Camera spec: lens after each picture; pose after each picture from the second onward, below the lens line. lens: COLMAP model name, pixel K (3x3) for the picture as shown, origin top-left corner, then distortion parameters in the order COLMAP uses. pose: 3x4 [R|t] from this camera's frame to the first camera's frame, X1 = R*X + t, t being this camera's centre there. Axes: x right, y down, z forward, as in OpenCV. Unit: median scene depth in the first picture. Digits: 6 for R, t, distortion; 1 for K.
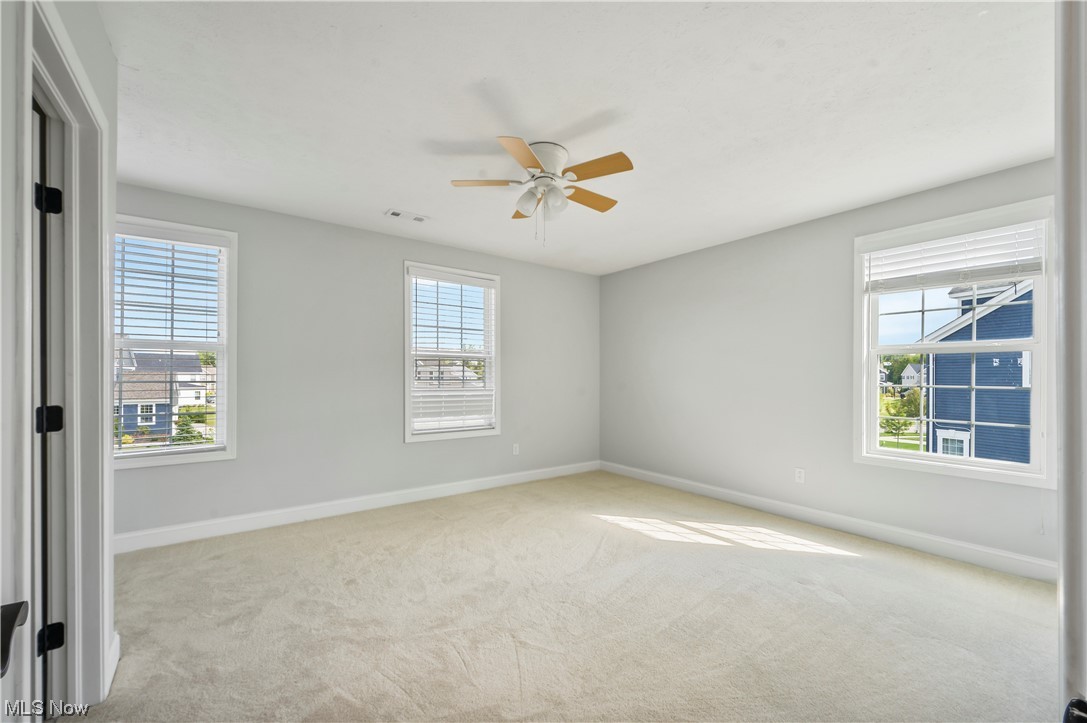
lens RADIAL K [[436.5, 0, 540.8], [0, 436.5, 369.5], [0, 0, 1]] dist [0.001938, -0.001082]
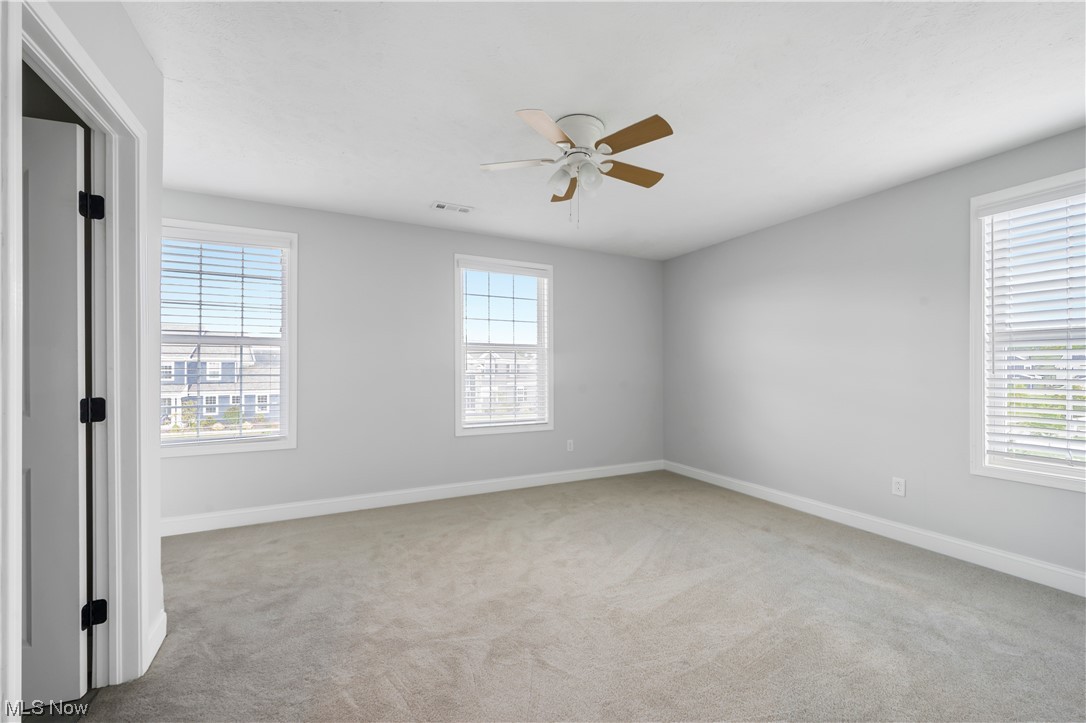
lens RADIAL K [[440.6, 0, 544.7], [0, 440.6, 362.0], [0, 0, 1]] dist [-0.002225, 0.000999]
pose [[0.985315, -0.004867, -0.170680, 0.101030], [0.004662, 0.999988, -0.001598, 0.001365], [0.170685, 0.000779, 0.985325, 0.077774]]
